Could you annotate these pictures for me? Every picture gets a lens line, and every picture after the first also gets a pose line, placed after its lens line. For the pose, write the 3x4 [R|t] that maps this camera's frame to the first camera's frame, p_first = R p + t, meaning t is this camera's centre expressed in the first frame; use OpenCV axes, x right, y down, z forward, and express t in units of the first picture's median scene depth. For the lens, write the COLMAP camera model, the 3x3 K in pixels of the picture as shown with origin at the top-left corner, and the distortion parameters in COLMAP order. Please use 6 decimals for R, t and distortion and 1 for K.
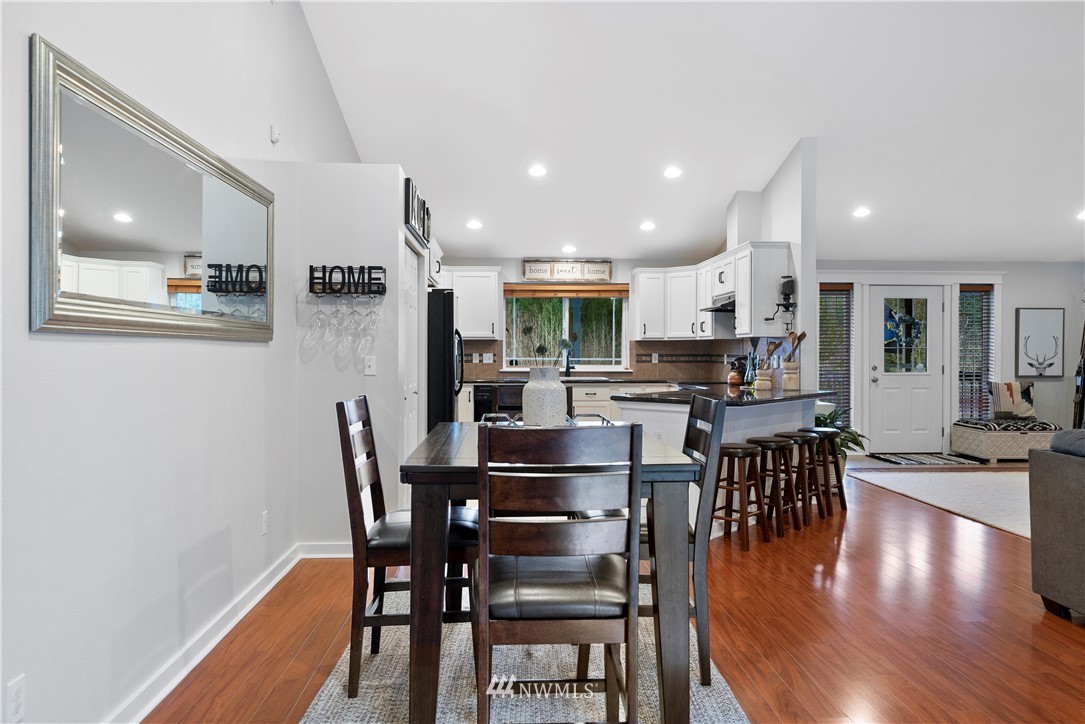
lens RADIAL K [[770.2, 0, 545.3], [0, 770.2, 390.1], [0, 0, 1]] dist [0.004158, 0.004113]
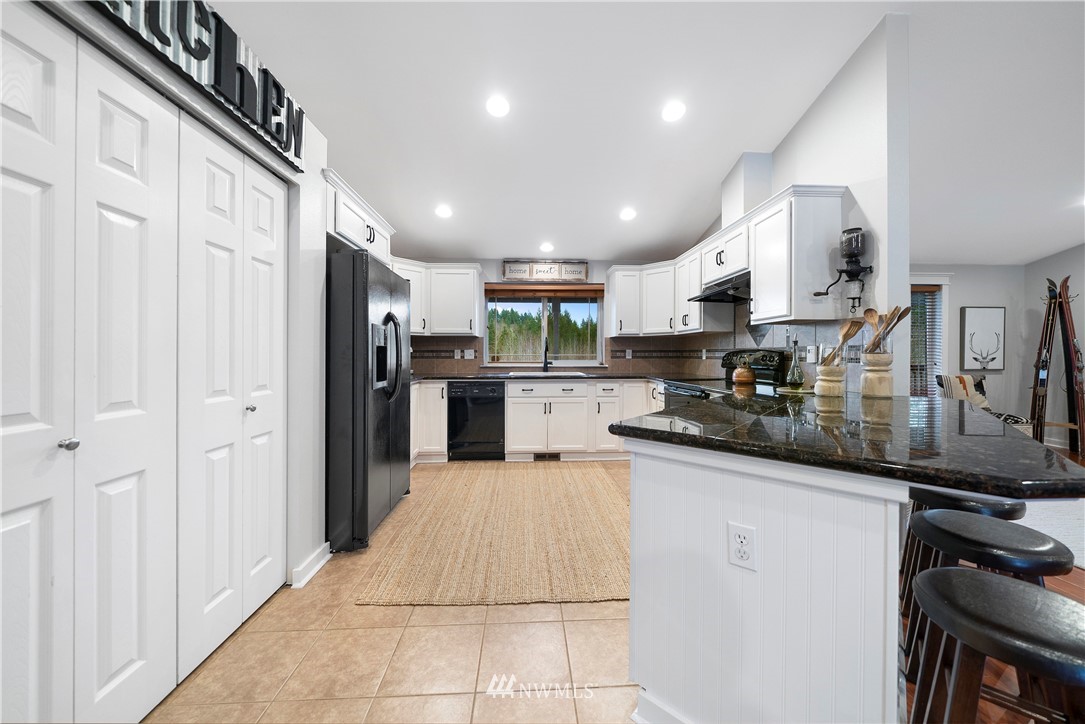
lens RADIAL K [[371.1, 0, 540.2], [0, 371.1, 354.6], [0, 0, 1]] dist [-0.000627, -0.000048]
pose [[0.999848, -0.003457, -0.017092, 0.029745], [0.002573, 0.998669, -0.051508, -0.014875], [0.017247, 0.051457, 0.998526, 0.500213]]
